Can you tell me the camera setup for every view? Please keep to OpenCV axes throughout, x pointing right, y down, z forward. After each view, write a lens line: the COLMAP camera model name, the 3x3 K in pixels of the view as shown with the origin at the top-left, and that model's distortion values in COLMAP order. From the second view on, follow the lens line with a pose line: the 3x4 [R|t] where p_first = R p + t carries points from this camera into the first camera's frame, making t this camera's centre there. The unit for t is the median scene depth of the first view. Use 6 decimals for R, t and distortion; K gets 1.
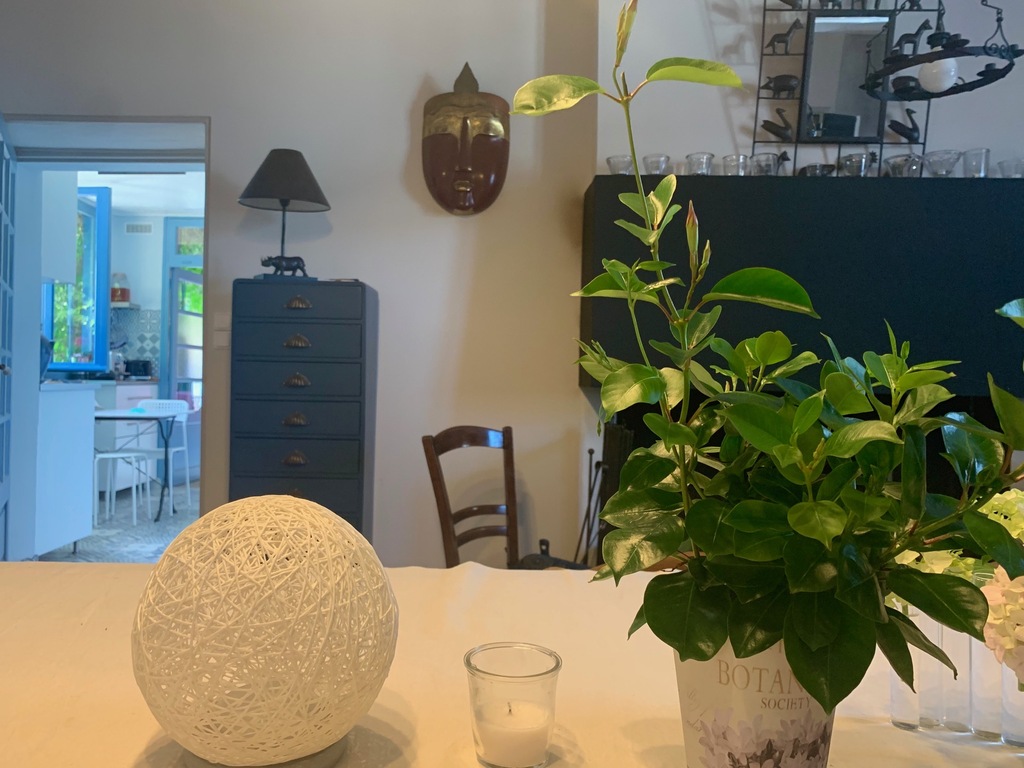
lens RADIAL K [[787.8, 0, 512.0], [0, 787.8, 384.0], [0, 0, 1]] dist [0.001539, 0.004438]
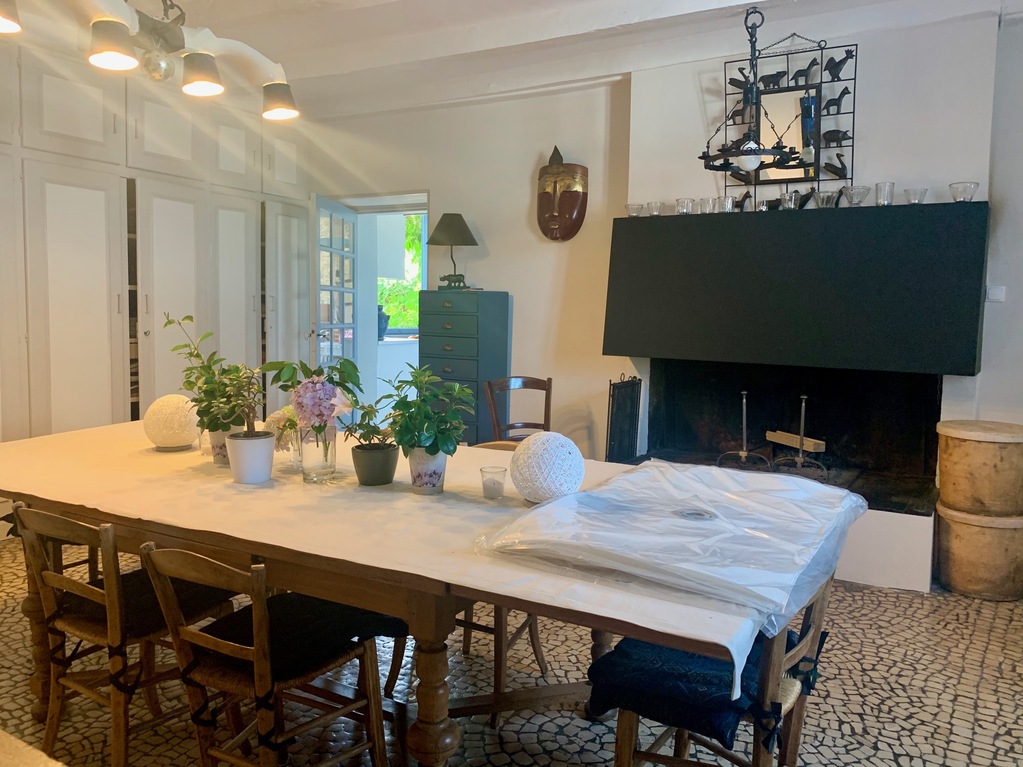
lens RADIAL K [[787.1, 0, 511.5], [0, 787.1, 383.5], [0, 0, 1]] dist [0.001539, 0.004438]
pose [[0.866494, 0.045415, -0.497117, 0.680976], [-0.014362, 0.997709, 0.066114, -0.040841], [0.498980, -0.050148, 0.865161, -0.427548]]
